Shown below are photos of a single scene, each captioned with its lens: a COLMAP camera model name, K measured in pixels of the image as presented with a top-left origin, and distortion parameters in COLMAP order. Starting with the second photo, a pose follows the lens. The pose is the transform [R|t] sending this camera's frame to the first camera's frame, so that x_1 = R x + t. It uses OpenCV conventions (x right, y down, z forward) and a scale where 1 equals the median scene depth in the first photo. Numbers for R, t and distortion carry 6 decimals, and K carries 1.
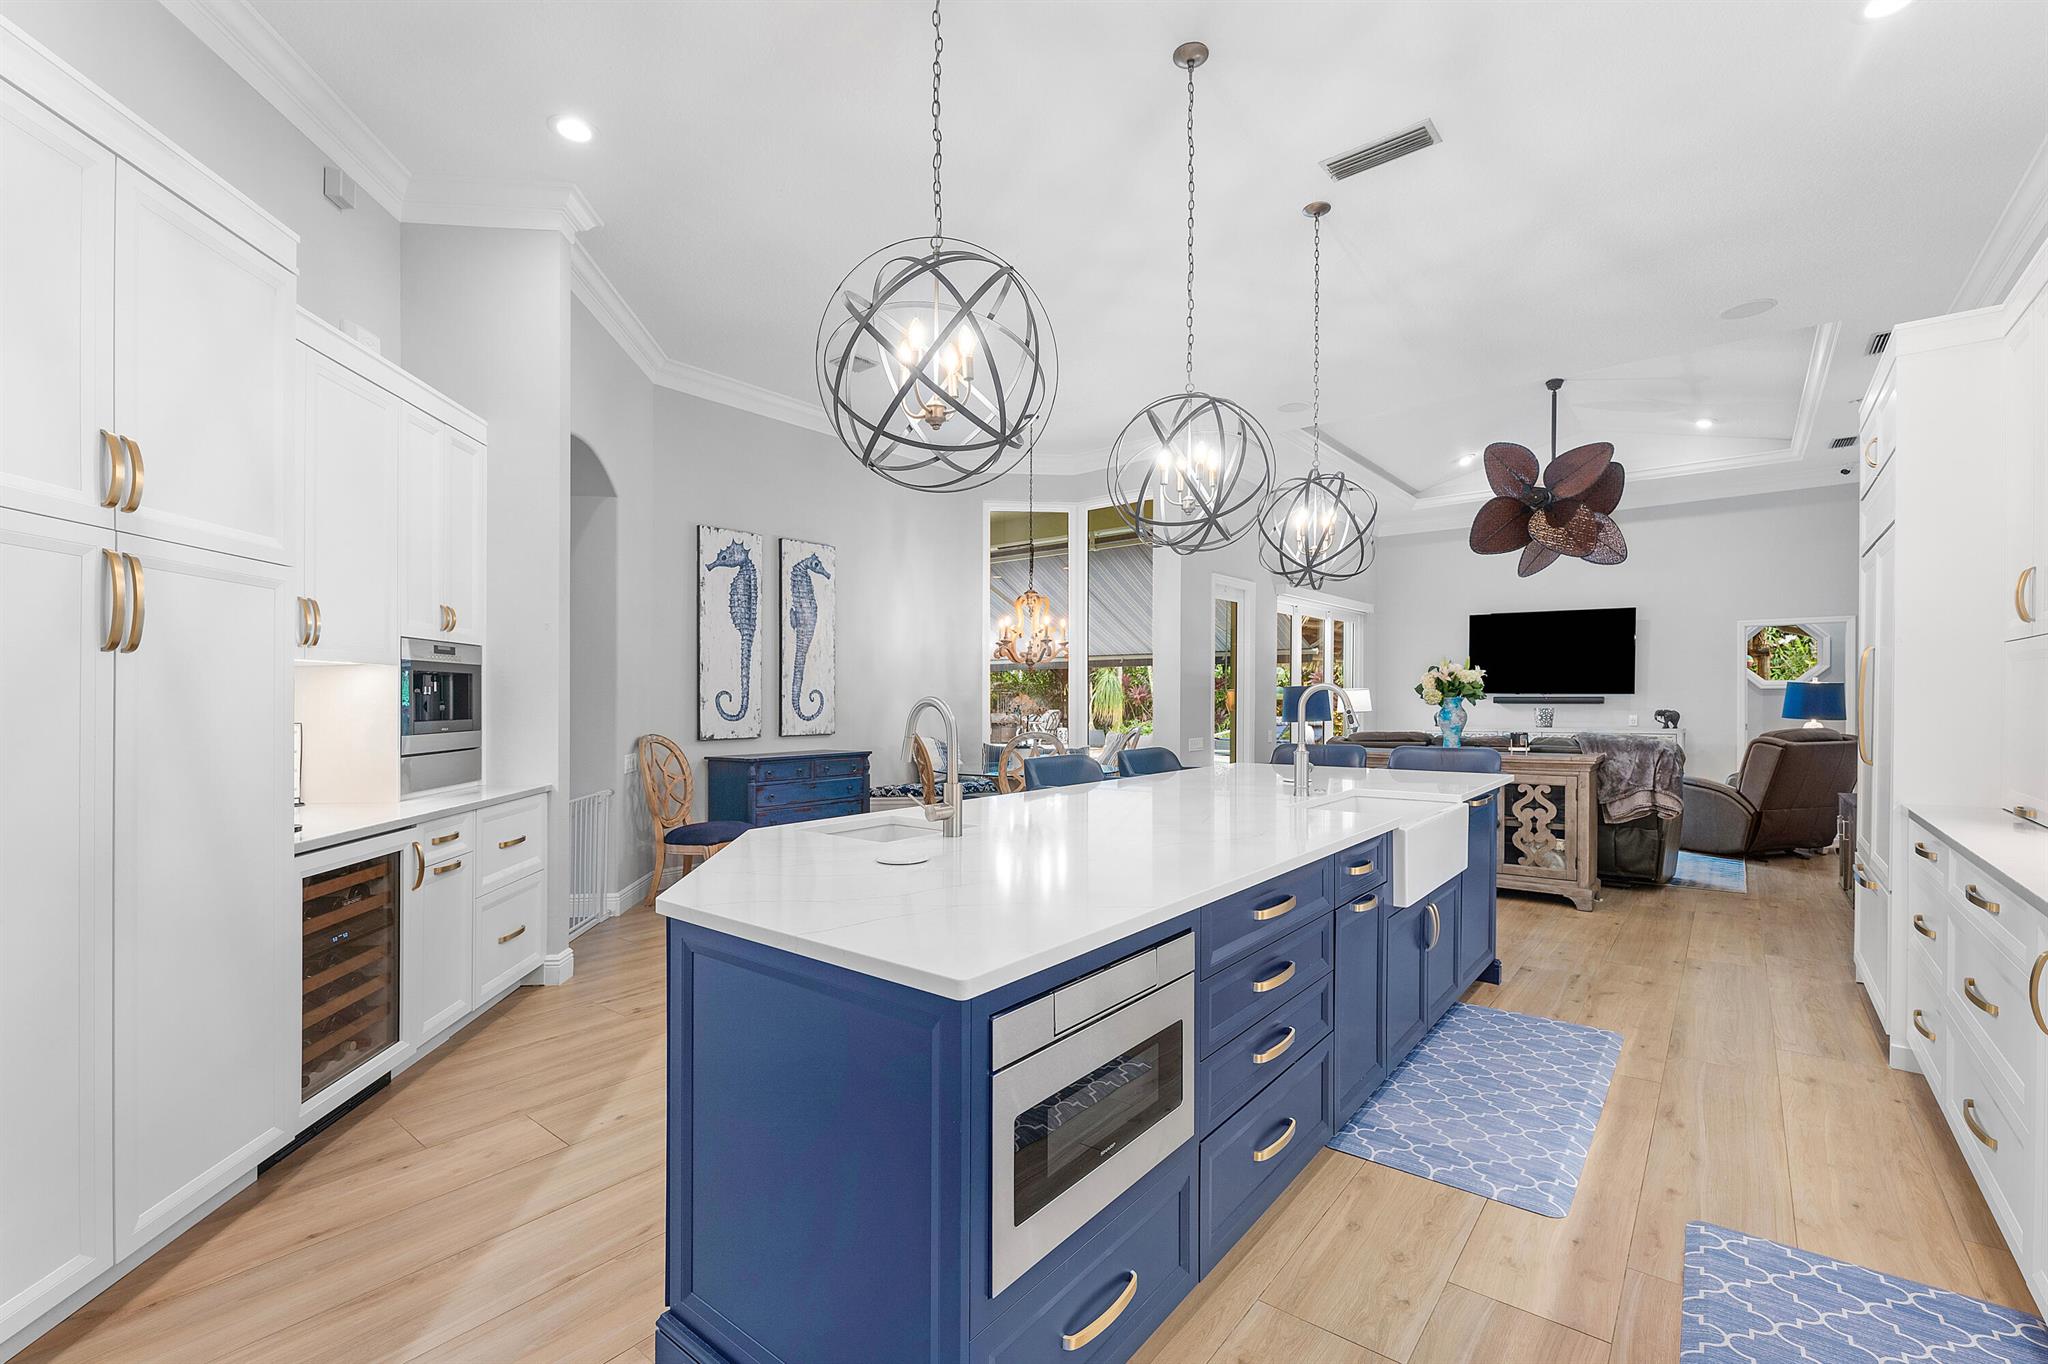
lens RADIAL K [[908.1, 0, 1022.0], [0, 908.1, 692.4], [0, 0, 1]] dist [0.005478, 0.000364]
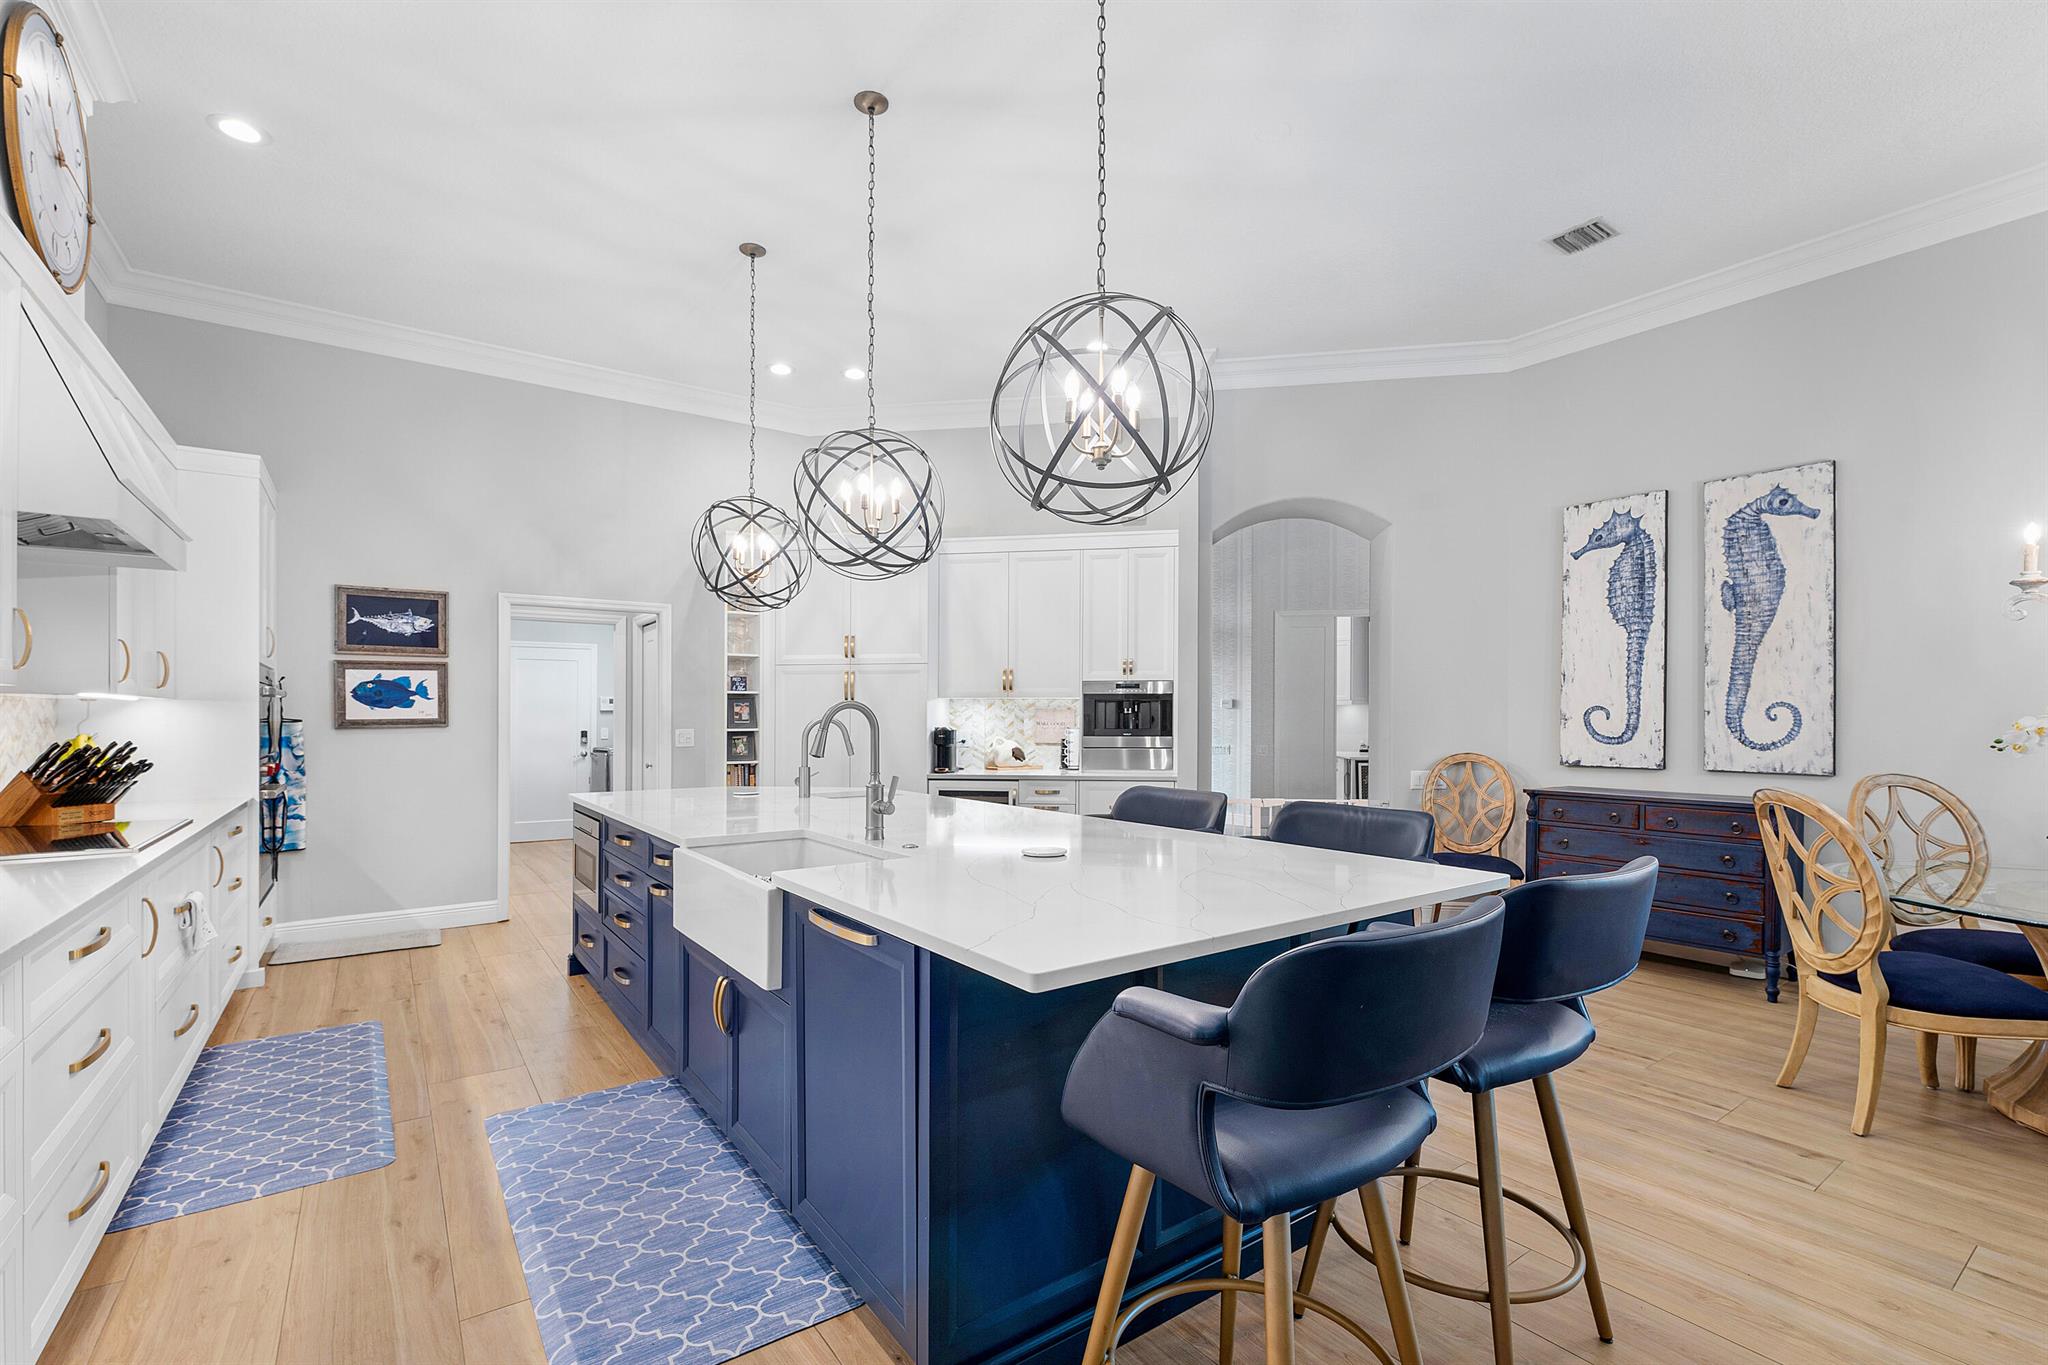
lens RADIAL K [[897.0, 0, 1023.7], [0, 897.0, 715.7], [0, 0, 1]] dist [-0.001989, -0.000303]
pose [[-0.277605, 0.002630, -0.960692, 0.528188], [0.006780, 0.999977, 0.000779, 0.002669], [0.960671, -0.006297, -0.277616, 0.689090]]
